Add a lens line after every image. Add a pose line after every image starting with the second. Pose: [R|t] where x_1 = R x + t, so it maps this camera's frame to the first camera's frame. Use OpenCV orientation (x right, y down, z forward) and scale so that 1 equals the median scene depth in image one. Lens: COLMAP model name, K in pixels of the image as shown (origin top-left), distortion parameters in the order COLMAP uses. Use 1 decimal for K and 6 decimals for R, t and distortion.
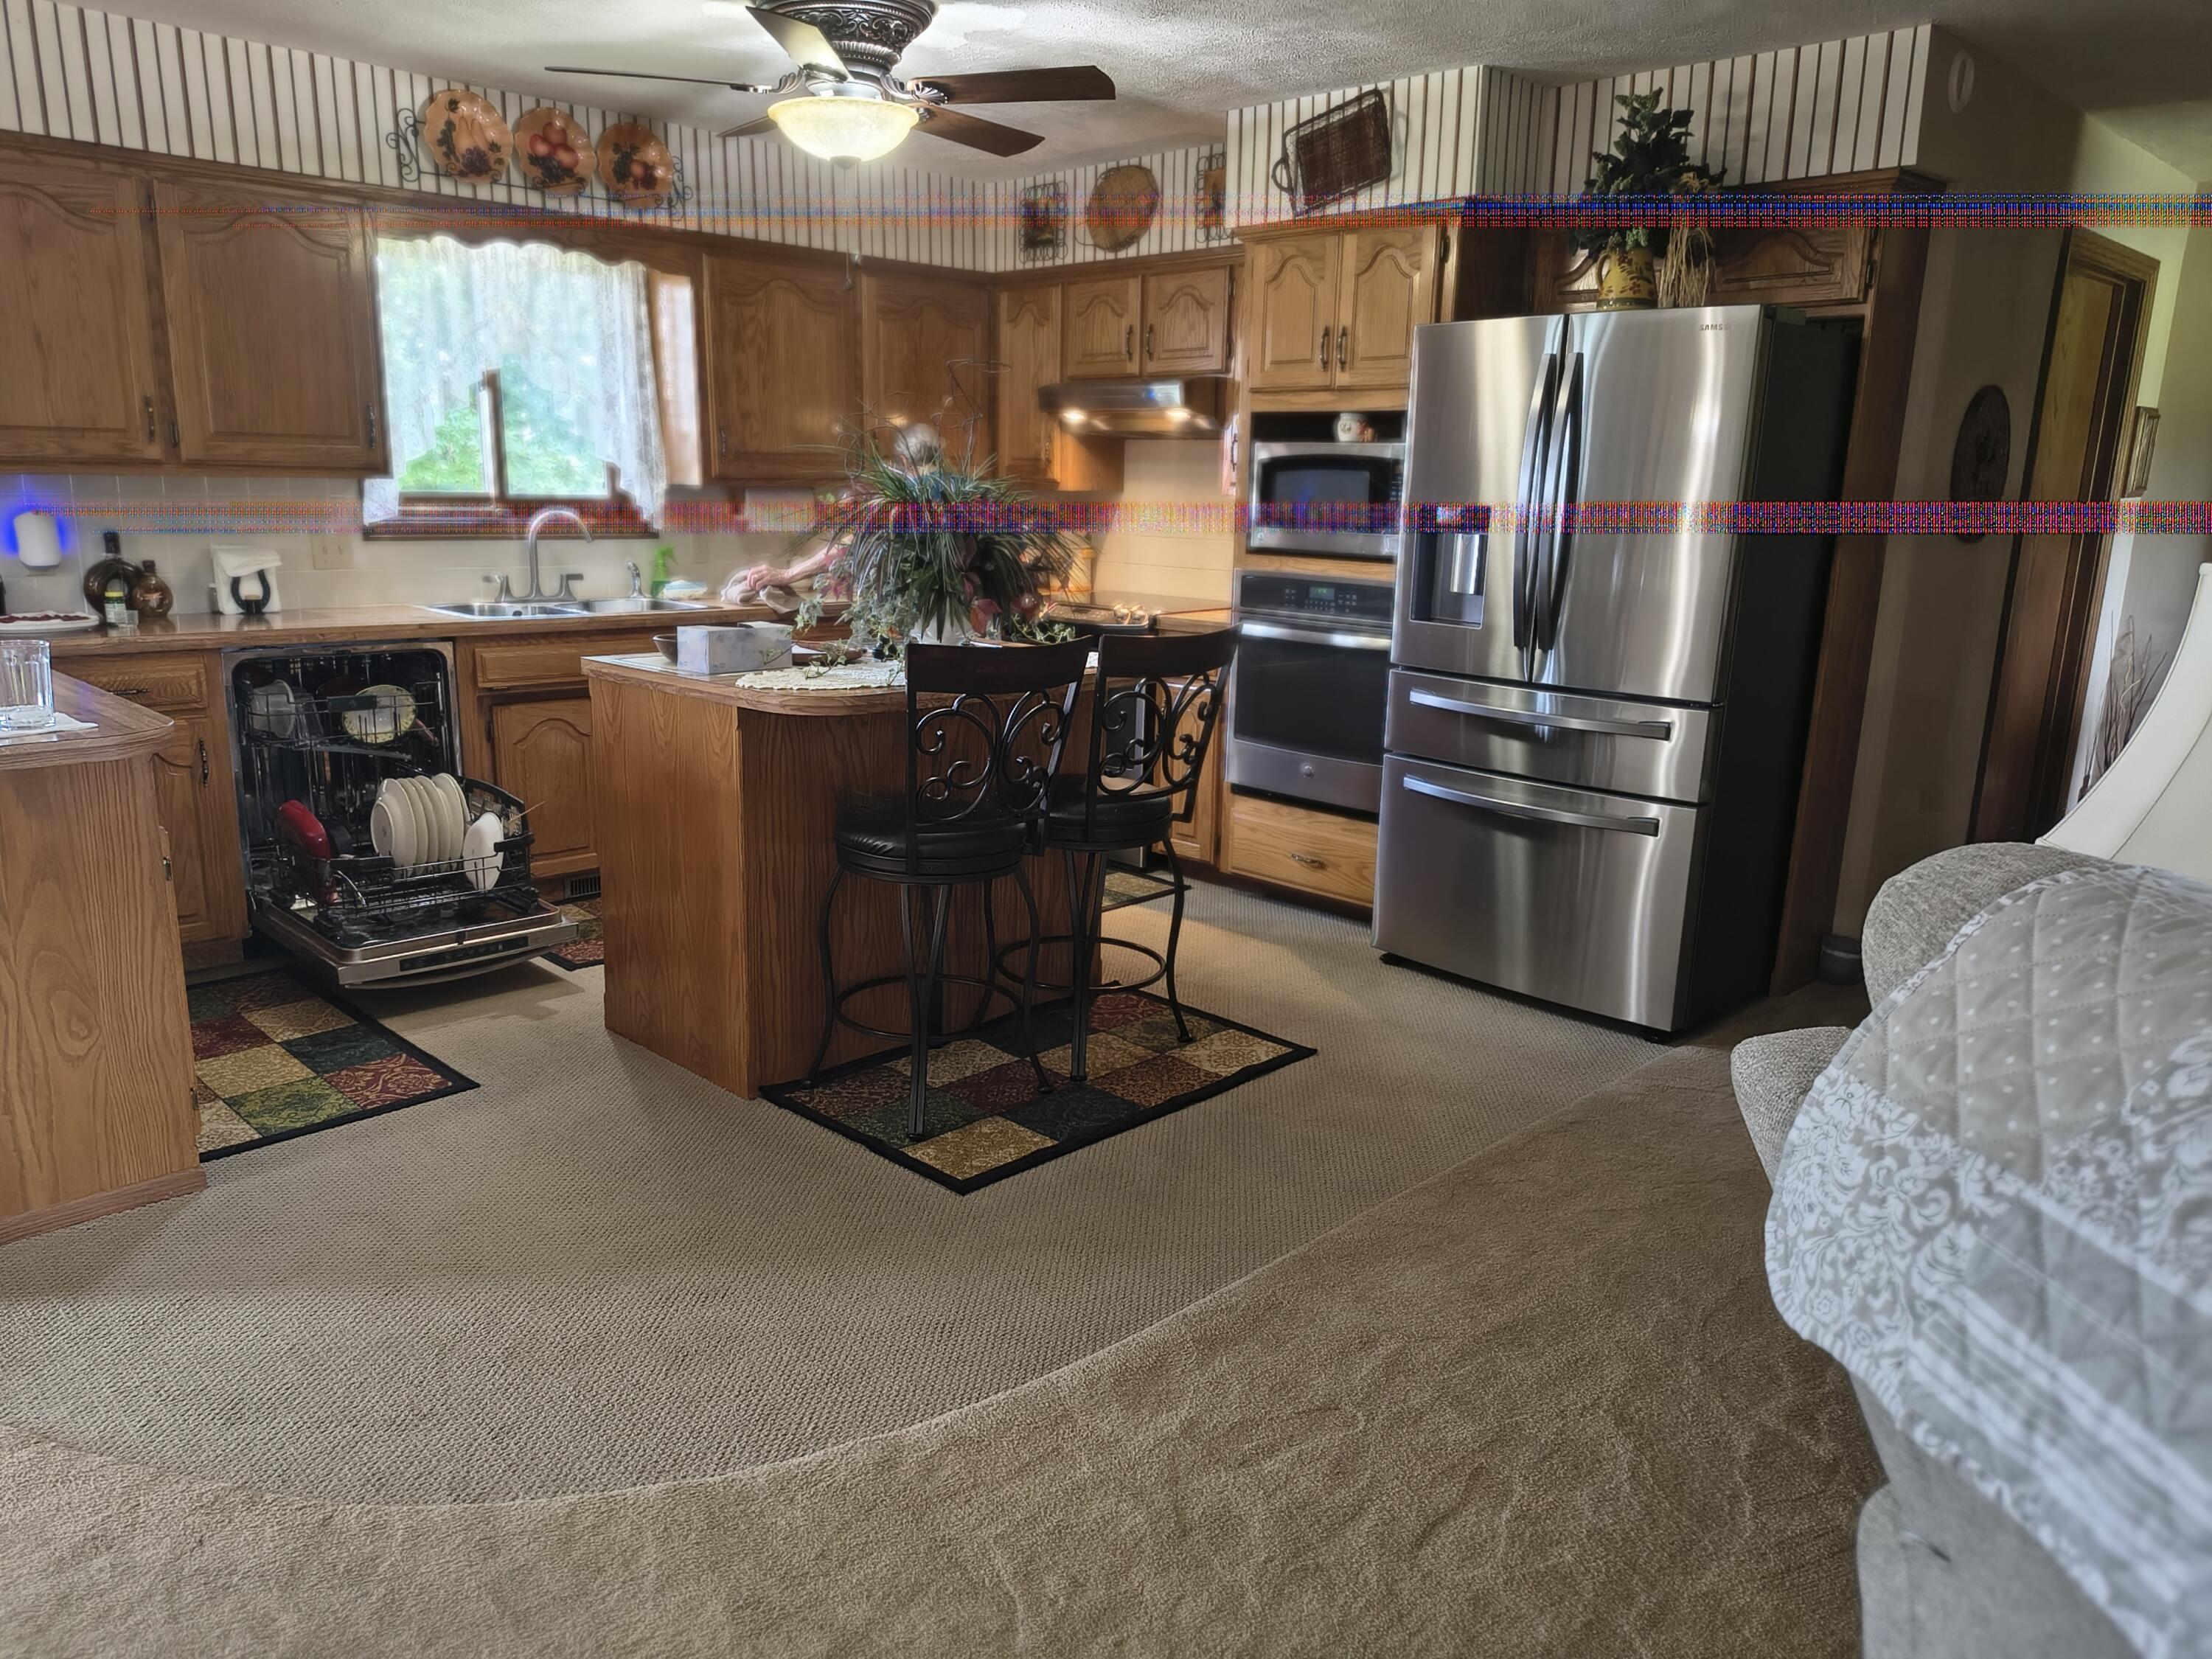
lens RADIAL K [[1522.8, 0, 1114.3], [0, 1522.8, 837.3], [0, 0, 1]] dist [0.056150, -0.079912]
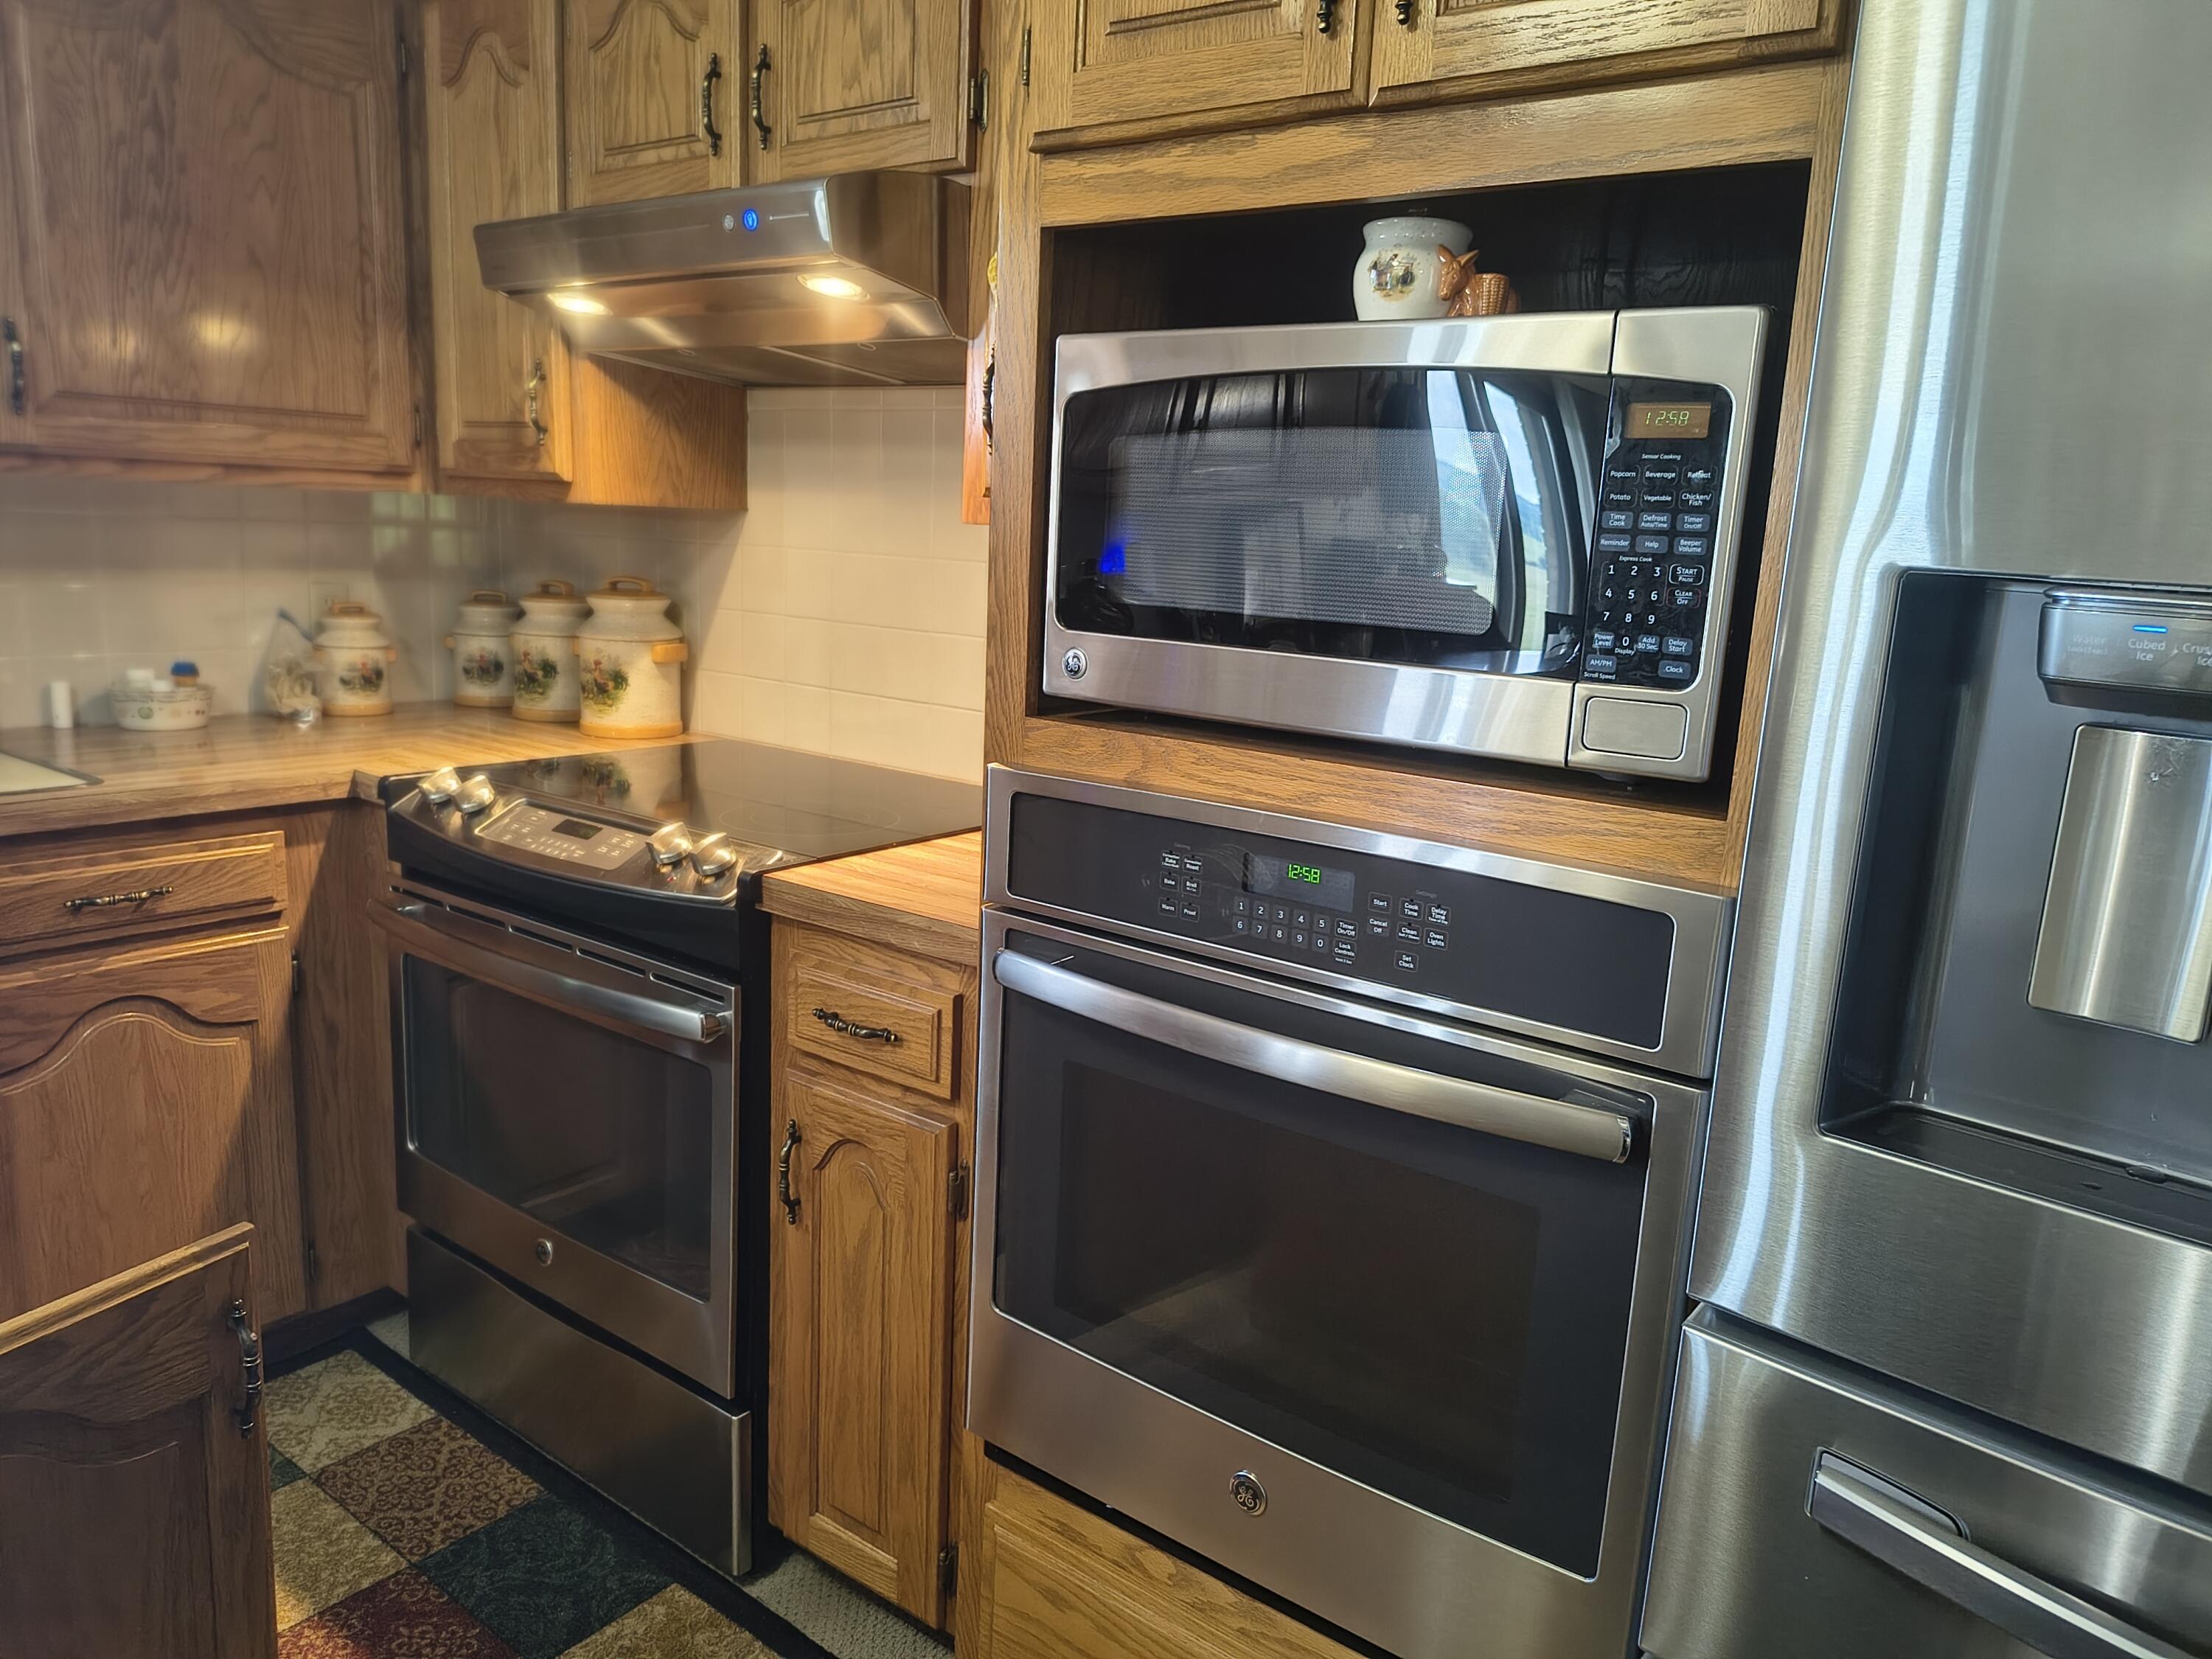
lens RADIAL K [[1543.3, 0, 1104.8], [0, 1543.3, 833.4], [0, 0, 1]] dist [0.048372, 0.001245]
pose [[0.992098, -0.004824, 0.125375, 0.069060], [0.008036, 0.999652, -0.025123, -0.169489], [-0.125211, 0.025932, 0.991791, 0.767105]]
